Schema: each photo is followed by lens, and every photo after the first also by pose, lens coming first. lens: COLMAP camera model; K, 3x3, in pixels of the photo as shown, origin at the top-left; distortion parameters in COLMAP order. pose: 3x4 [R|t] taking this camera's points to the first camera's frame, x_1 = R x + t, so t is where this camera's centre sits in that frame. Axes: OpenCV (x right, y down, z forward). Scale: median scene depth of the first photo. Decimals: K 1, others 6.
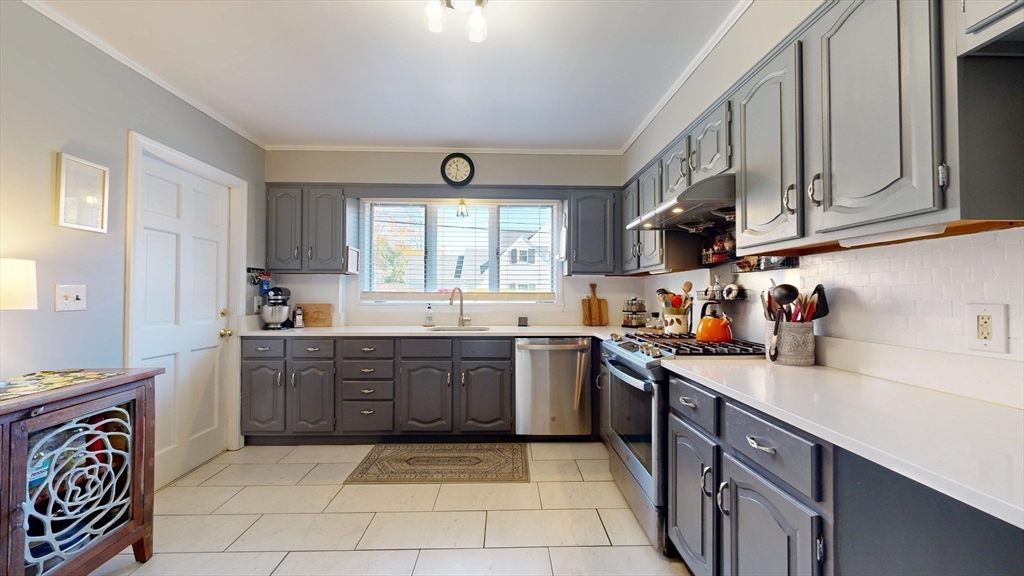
lens RADIAL K [[376.3, 0, 512.0], [0, 376.3, 288.0], [0, 0, 1]] dist [0.000902, 0.000117]
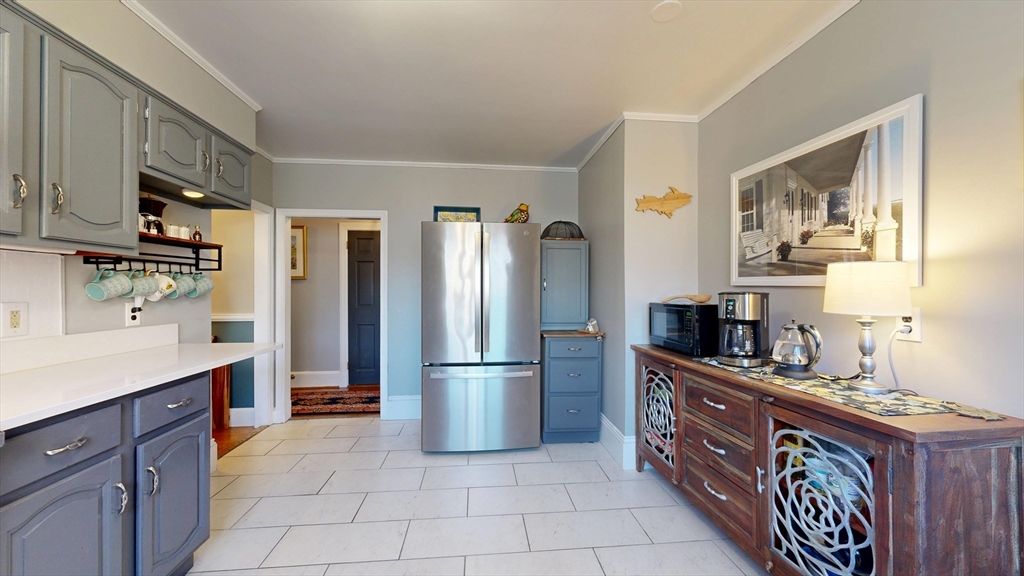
lens RADIAL K [[376.3, 0, 512.0], [0, 376.3, 288.0], [0, 0, 1]] dist [0.000902, 0.000117]
pose [[-0.997272, -0.004468, -0.073676, -0.169280], [-0.002606, 0.999675, -0.025342, 0.007322], [0.073765, -0.025081, -0.996960, 0.919905]]
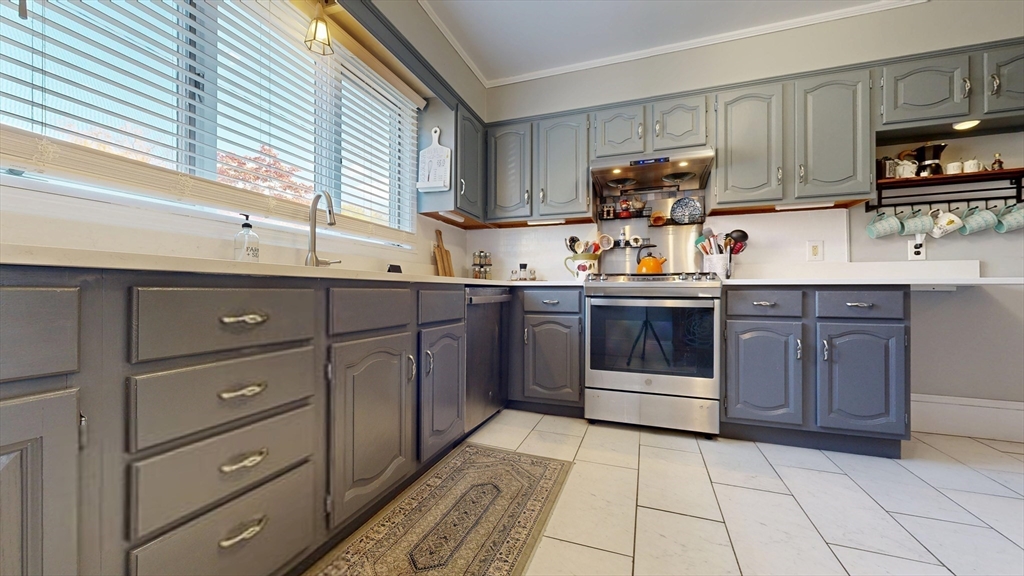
lens RADIAL K [[376.3, 0, 512.0], [0, 376.3, 288.0], [0, 0, 1]] dist [0.000902, 0.000117]
pose [[0.360041, 0.004581, 0.932925, -0.585469], [-0.017736, 0.999841, 0.001935, 0.133077], [-0.932768, -0.017243, 0.360065, 0.697947]]
